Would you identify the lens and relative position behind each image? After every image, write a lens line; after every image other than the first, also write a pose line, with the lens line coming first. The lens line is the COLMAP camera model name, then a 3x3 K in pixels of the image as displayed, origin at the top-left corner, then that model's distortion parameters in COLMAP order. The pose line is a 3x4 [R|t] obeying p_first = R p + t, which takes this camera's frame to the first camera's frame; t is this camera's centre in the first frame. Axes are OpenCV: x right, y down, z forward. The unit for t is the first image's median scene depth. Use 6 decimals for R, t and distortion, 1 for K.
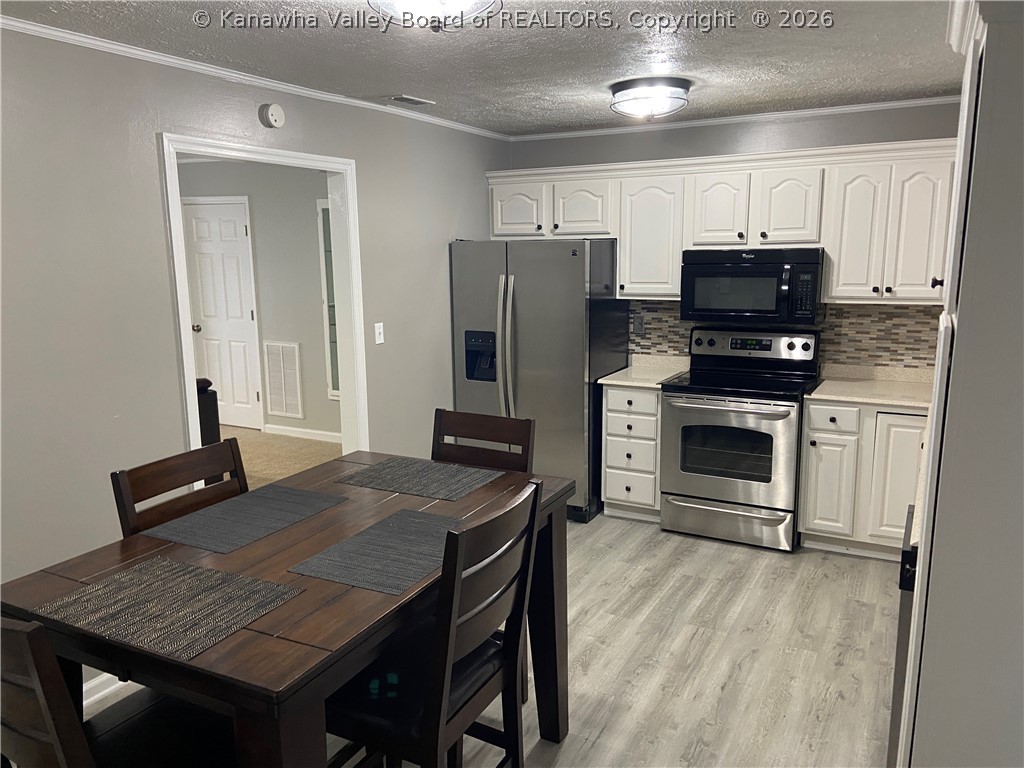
lens RADIAL K [[775.1, 0, 529.6], [0, 775.1, 382.8], [0, 0, 1]] dist [0.073697, -0.000792]
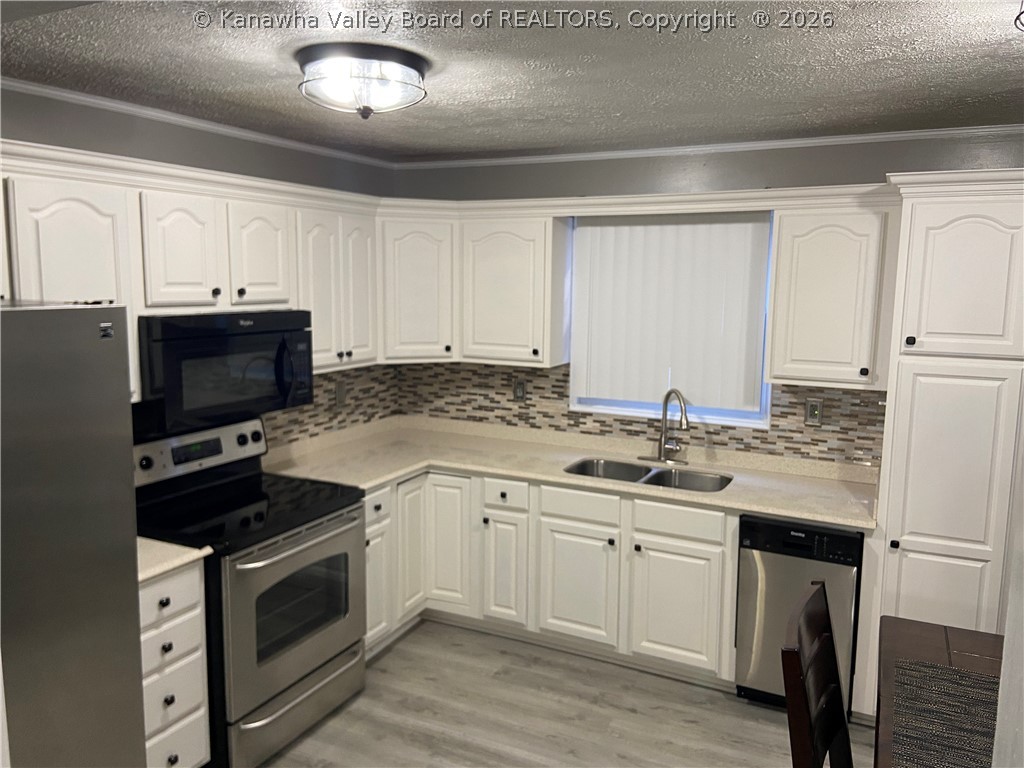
lens RADIAL K [[775.1, 0, 529.6], [0, 775.1, 382.8], [0, 0, 1]] dist [0.073697, -0.000792]
pose [[-0.012037, -0.128625, 0.991620, -0.414526], [0.165246, 0.977801, 0.128838, -0.159050], [-0.986179, 0.165412, 0.009485, 0.761415]]
